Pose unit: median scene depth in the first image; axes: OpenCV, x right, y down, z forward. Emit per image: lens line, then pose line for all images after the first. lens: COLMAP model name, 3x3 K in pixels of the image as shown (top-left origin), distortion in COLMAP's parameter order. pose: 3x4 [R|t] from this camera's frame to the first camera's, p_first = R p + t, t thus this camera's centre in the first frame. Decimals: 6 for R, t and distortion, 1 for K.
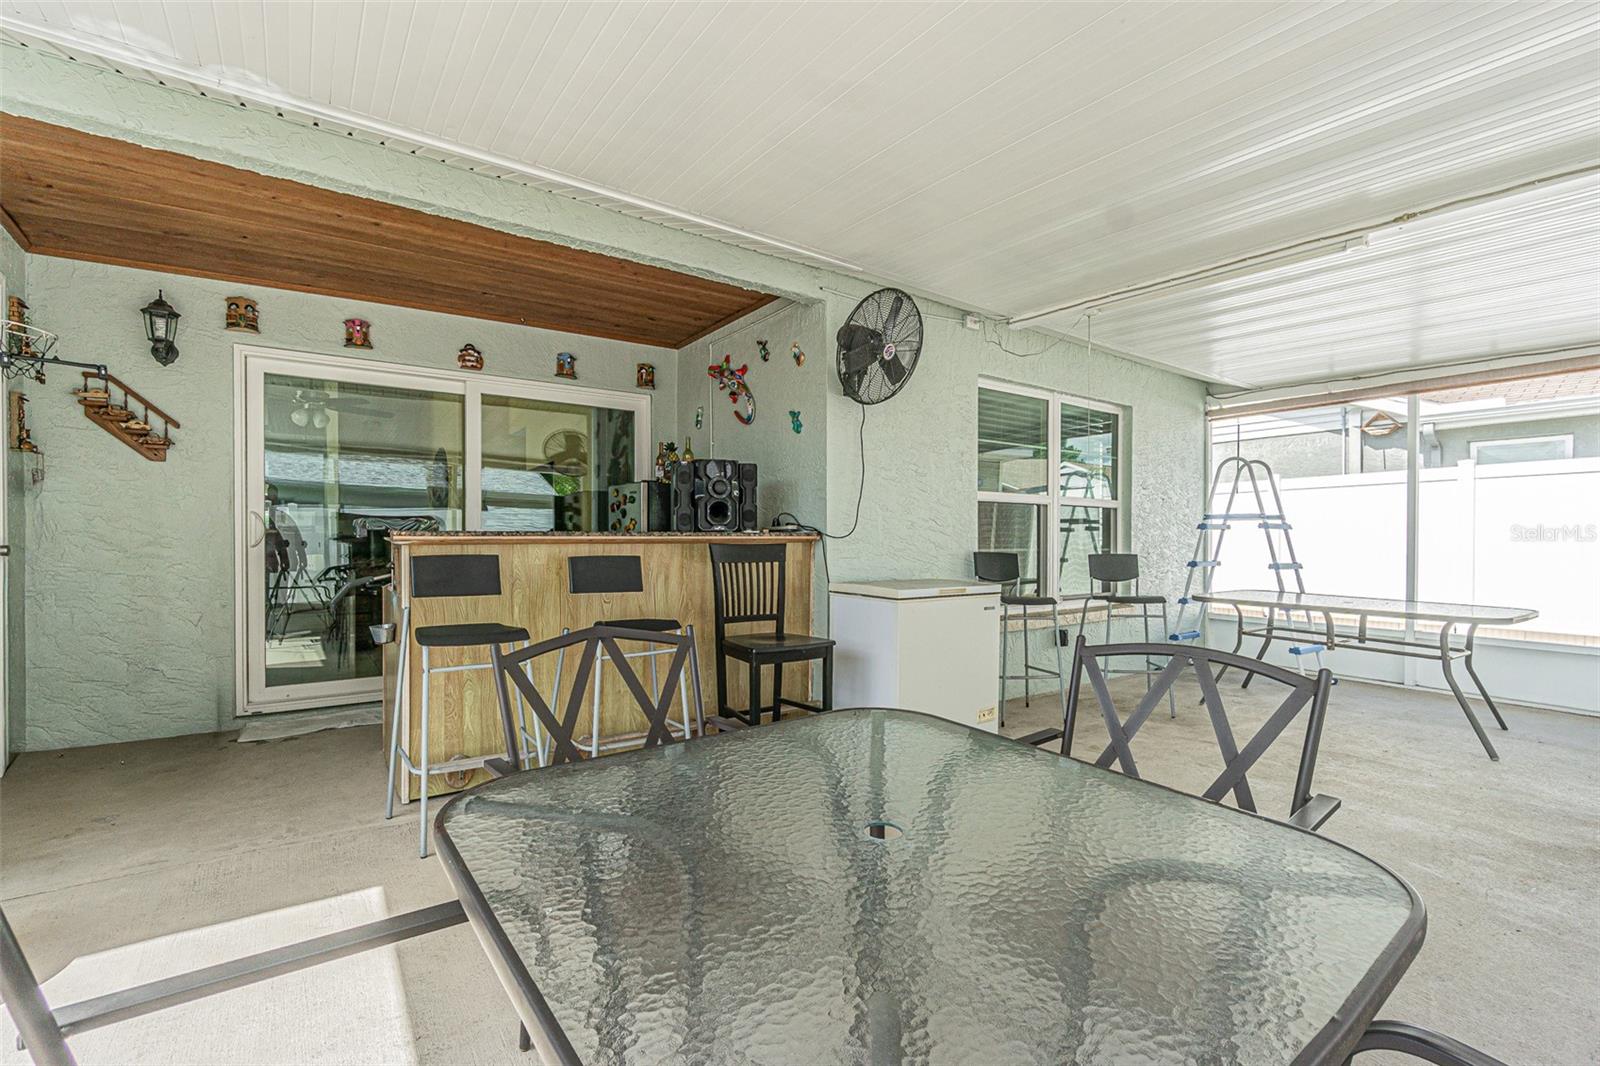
lens RADIAL K [[726.7, 0, 800.0], [0, 726.7, 533.0], [0, 0, 1]] dist [0.015111, -0.000247]
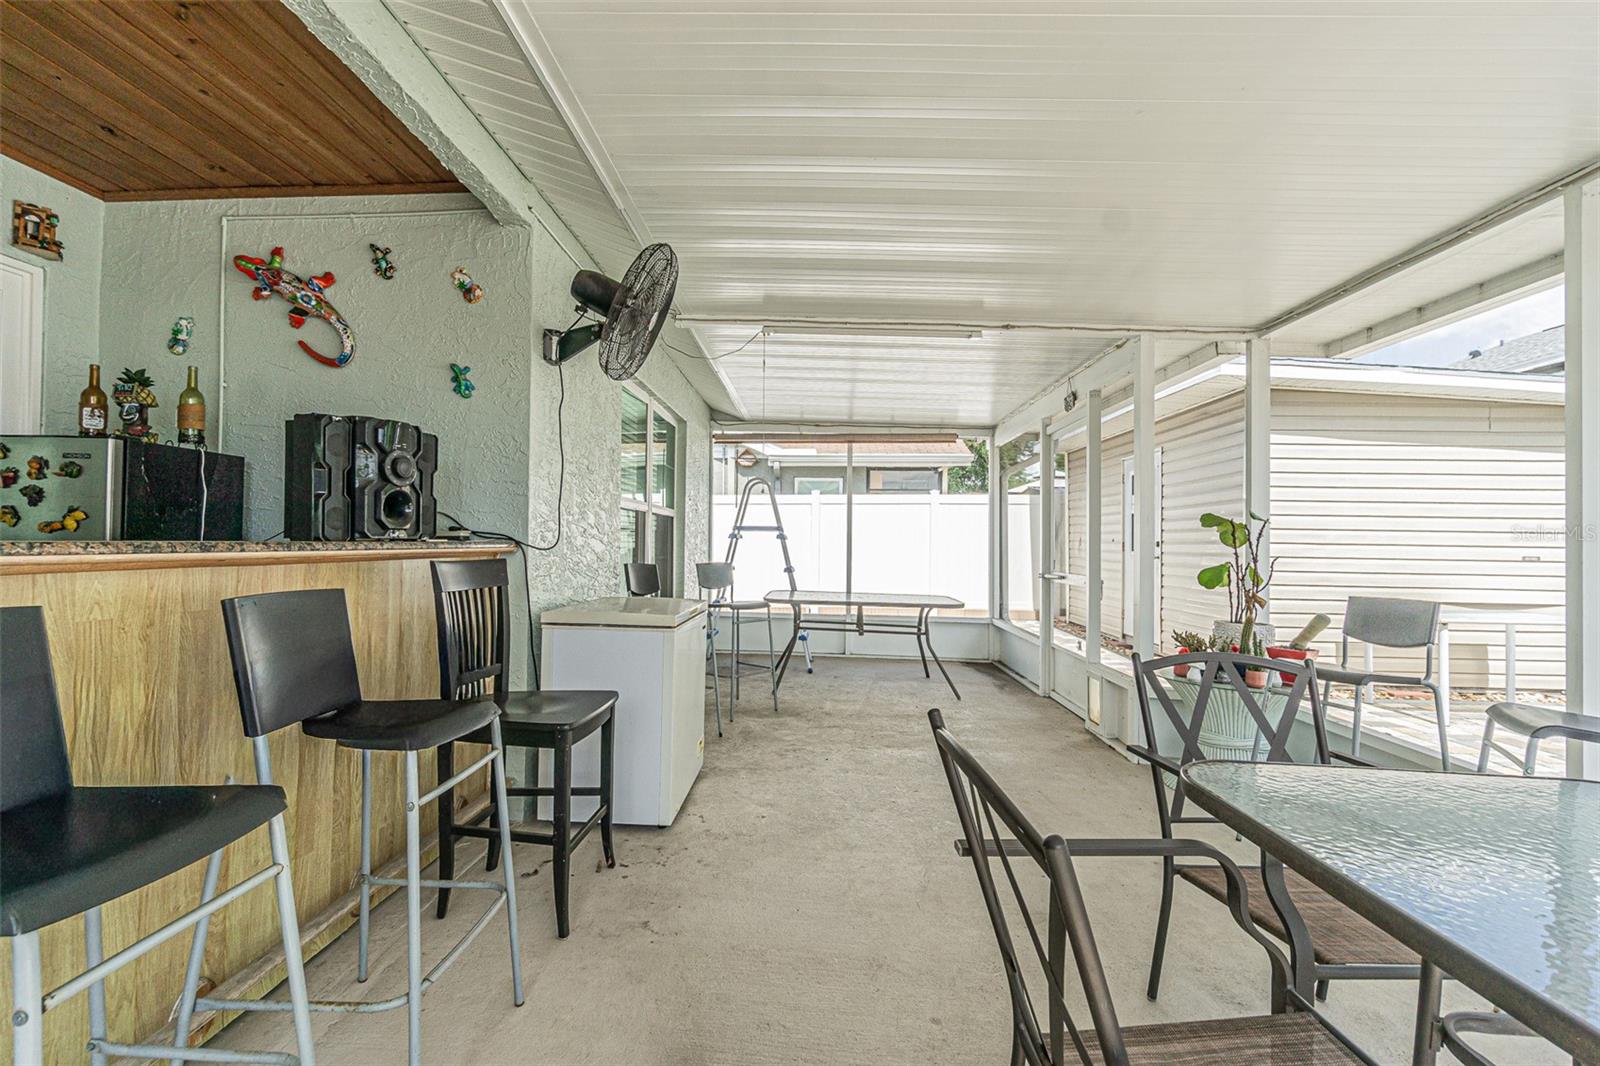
lens RADIAL K [[698.8, 0, 791.3], [0, 698.8, 527.3], [0, 0, 1]] dist [-0.002894, -0.000409]
pose [[0.617884, 0.025012, 0.785871, -0.295158], [-0.020588, 0.999666, -0.015630, -0.008168], [-0.785999, -0.006522, 0.618193, 0.302781]]
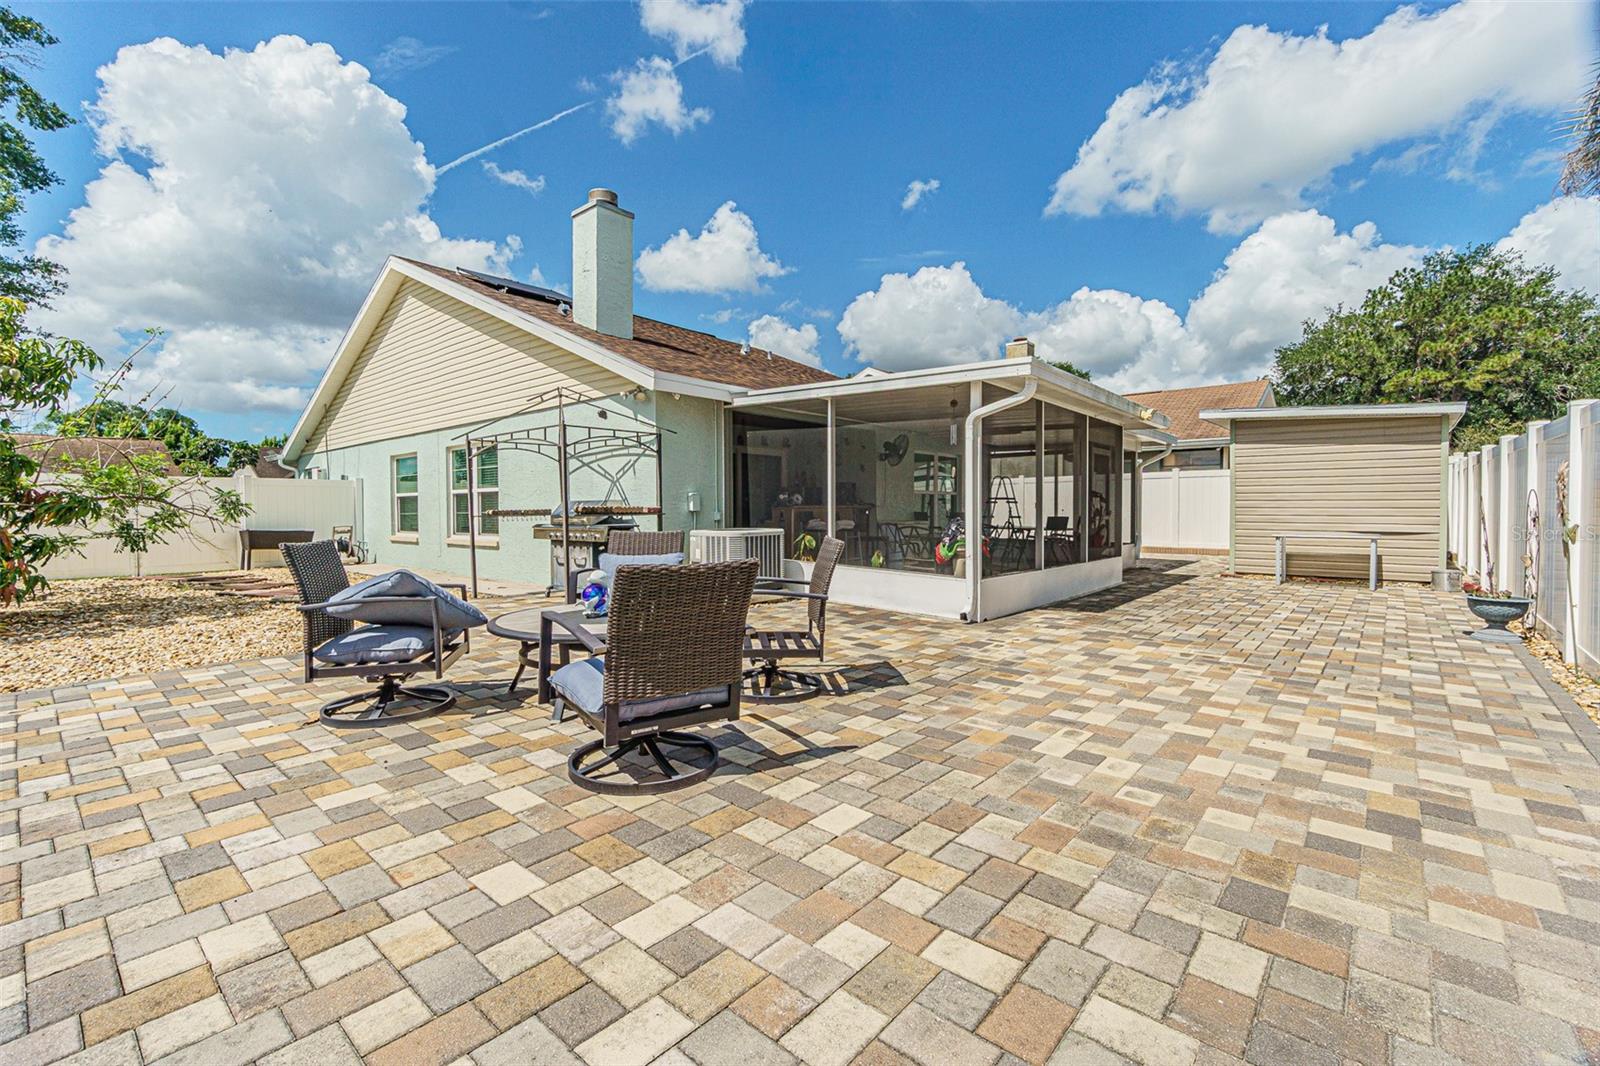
lens RADIAL K [[698.8, 0, 791.3], [0, 698.8, 527.3], [0, 0, 1]] dist [-0.002894, -0.000409]
pose [[0.974881, -0.008958, 0.222545, -0.826818], [0.001071, 0.999368, 0.035538, -0.009685], [-0.222722, -0.034407, 0.974275, -1.540679]]
